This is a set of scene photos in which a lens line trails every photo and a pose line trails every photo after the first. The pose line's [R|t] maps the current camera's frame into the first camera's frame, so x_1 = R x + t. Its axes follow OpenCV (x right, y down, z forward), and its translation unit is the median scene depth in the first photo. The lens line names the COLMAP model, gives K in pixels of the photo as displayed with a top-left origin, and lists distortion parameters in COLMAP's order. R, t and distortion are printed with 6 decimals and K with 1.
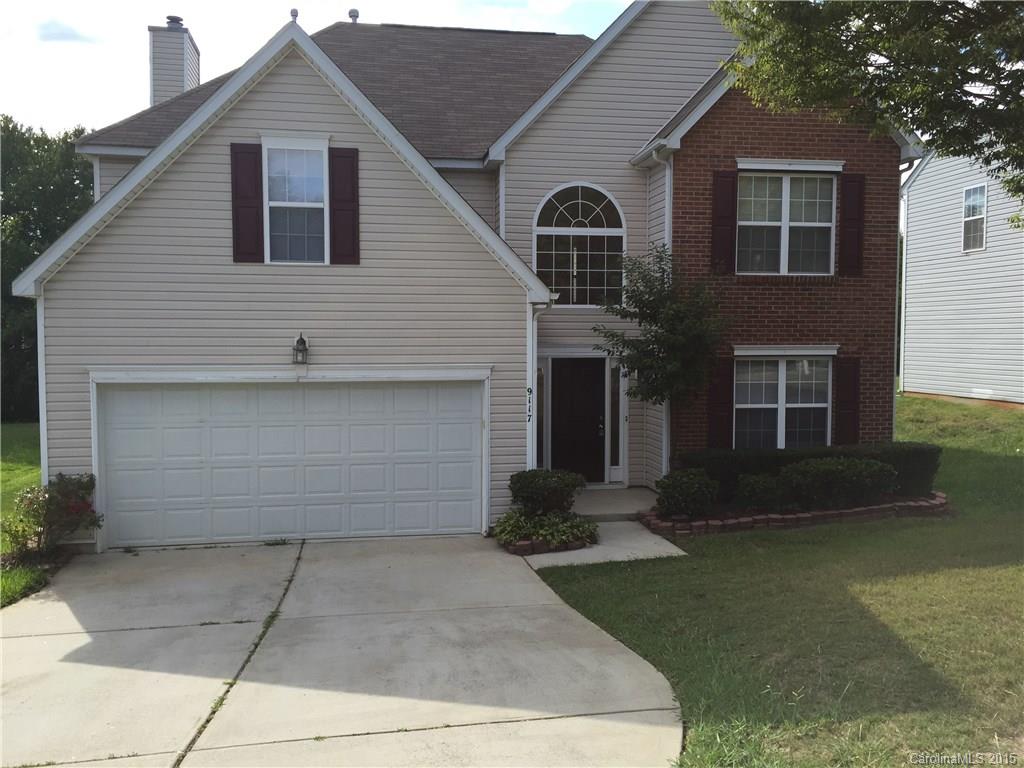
lens RADIAL K [[877.1, 0, 514.3], [0, 877.1, 383.4], [0, 0, 1]] dist [0.057794, -0.049203]
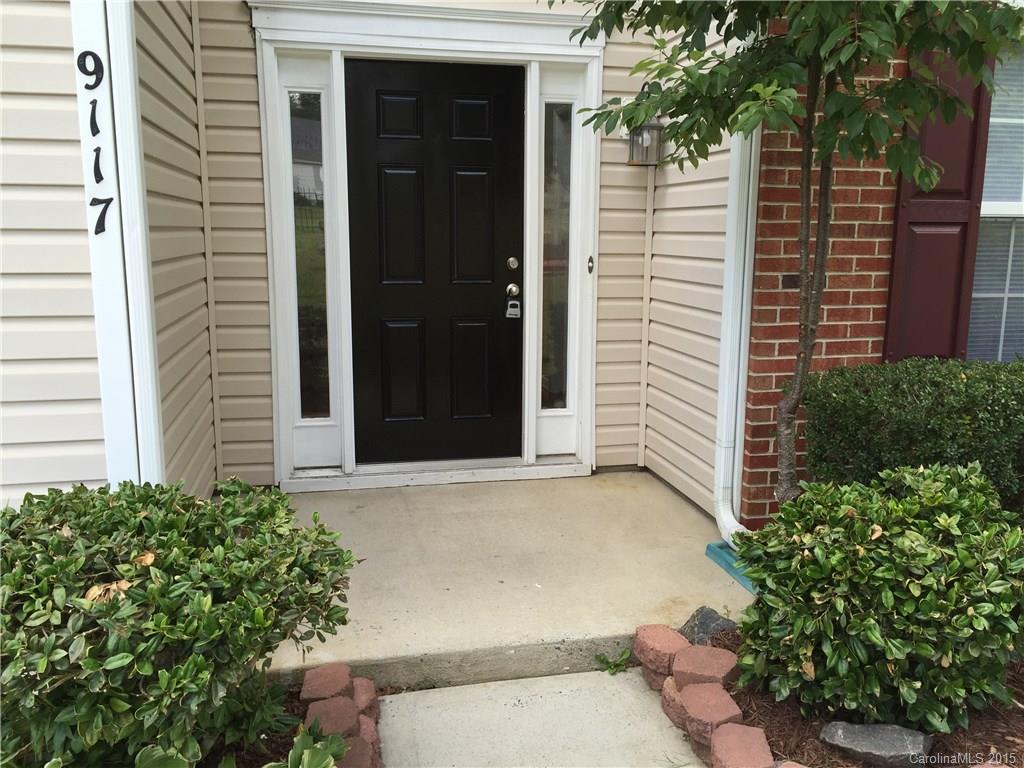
lens RADIAL K [[877.1, 0, 511.2], [0, 877.1, 383.2], [0, 0, 1]] dist [0.057794, -0.049203]
pose [[0.998932, -0.001692, 0.046182, 0.084047], [-0.003922, 0.992621, 0.121198, 0.044696], [-0.046047, -0.121249, 0.991553, 0.680537]]
